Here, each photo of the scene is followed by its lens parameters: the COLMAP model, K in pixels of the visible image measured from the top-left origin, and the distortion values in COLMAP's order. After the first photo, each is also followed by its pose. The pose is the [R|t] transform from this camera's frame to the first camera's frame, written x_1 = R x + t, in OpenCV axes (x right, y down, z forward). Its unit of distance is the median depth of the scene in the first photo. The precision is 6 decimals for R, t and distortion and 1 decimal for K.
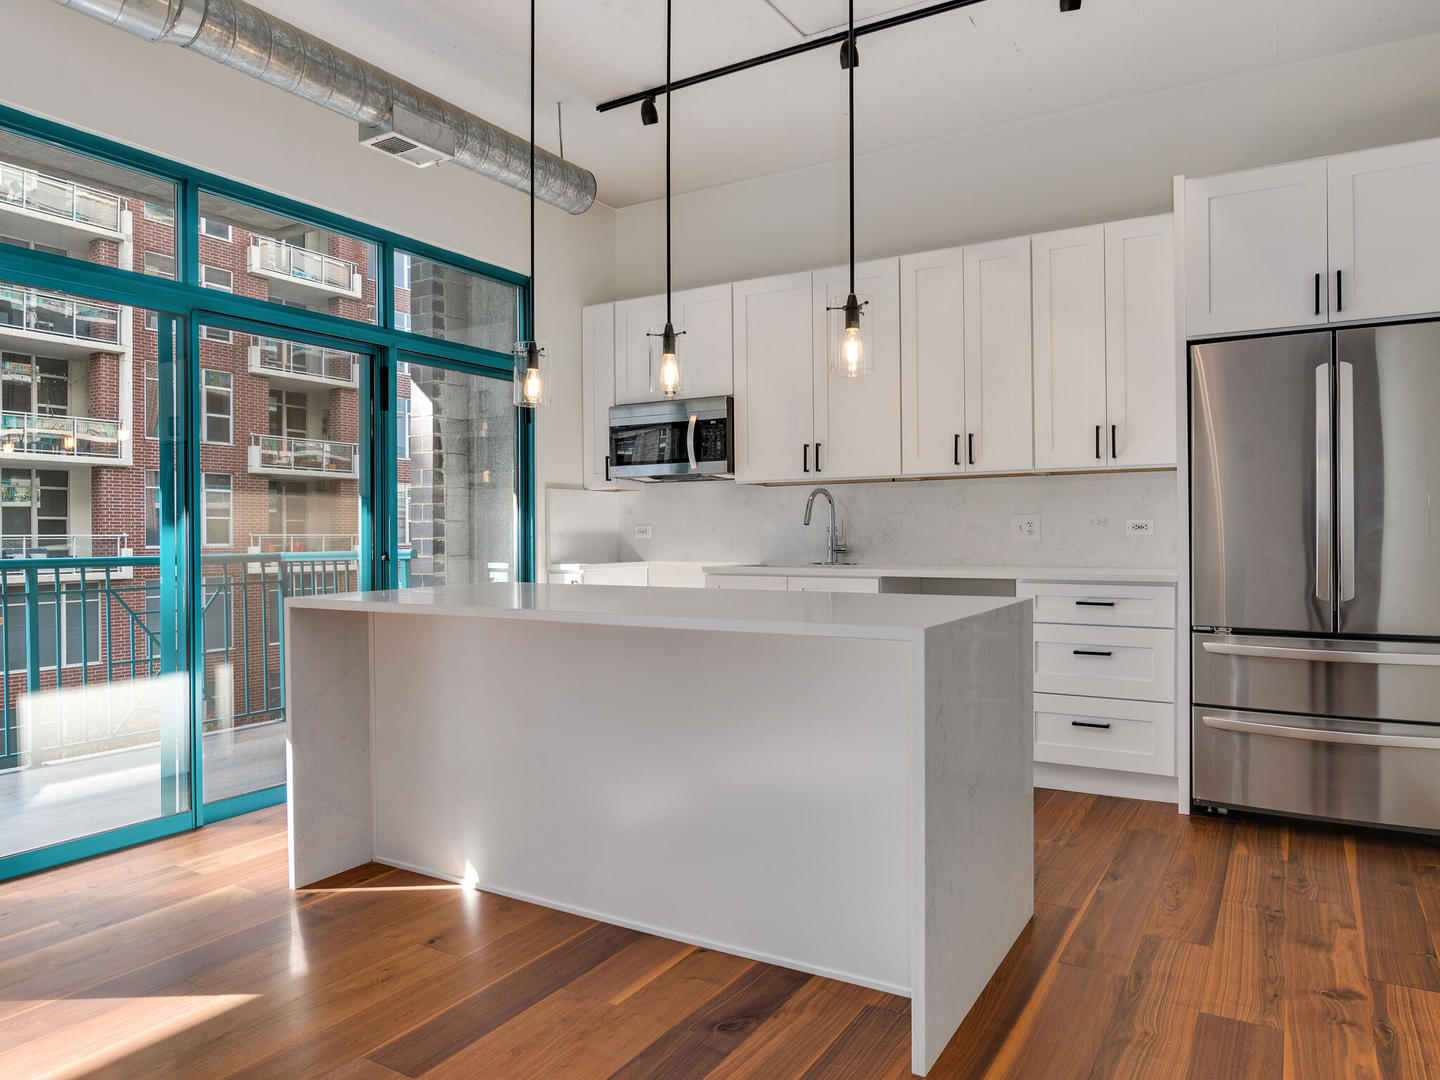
lens RADIAL K [[974.8, 0, 703.5], [0, 974.8, 535.9], [0, 0, 1]] dist [-0.006958, 0.000560]
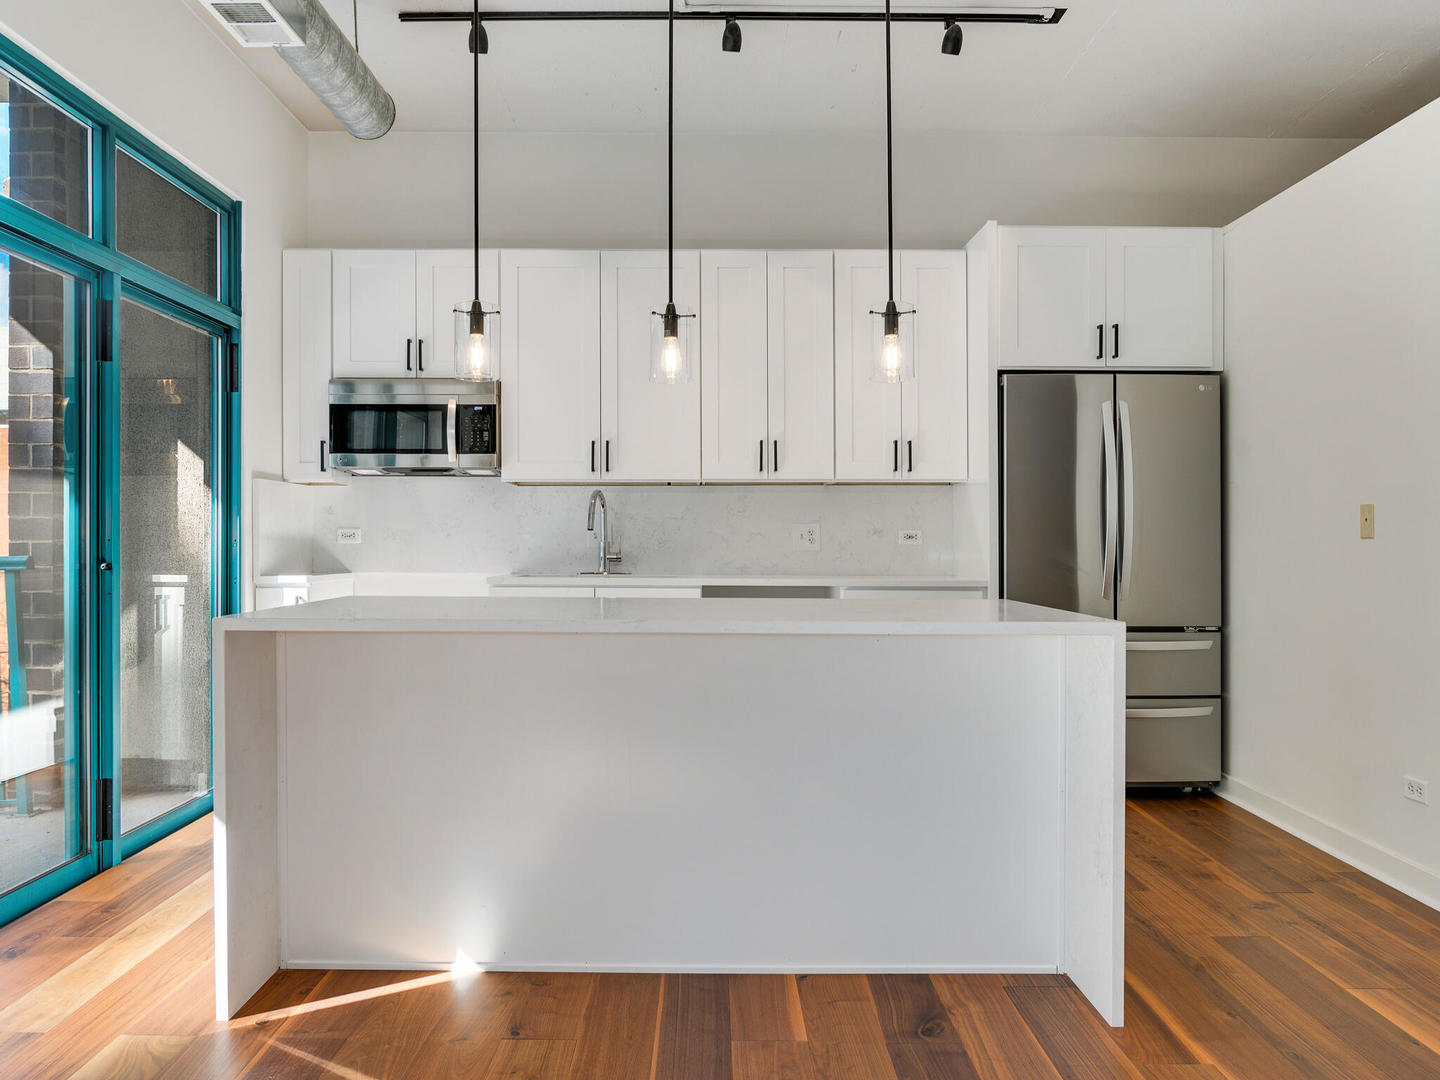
lens RADIAL K [[1105.5, 0, 720.0], [0, 1105.5, 540.0], [0, 0, 1]] dist [-0.000689, -0.000199]
pose [[0.853217, 0.011033, 0.521440, -0.385282], [-0.007223, 0.999930, -0.009338, 0.007648], [-0.521506, 0.004201, 0.853237, 0.075734]]
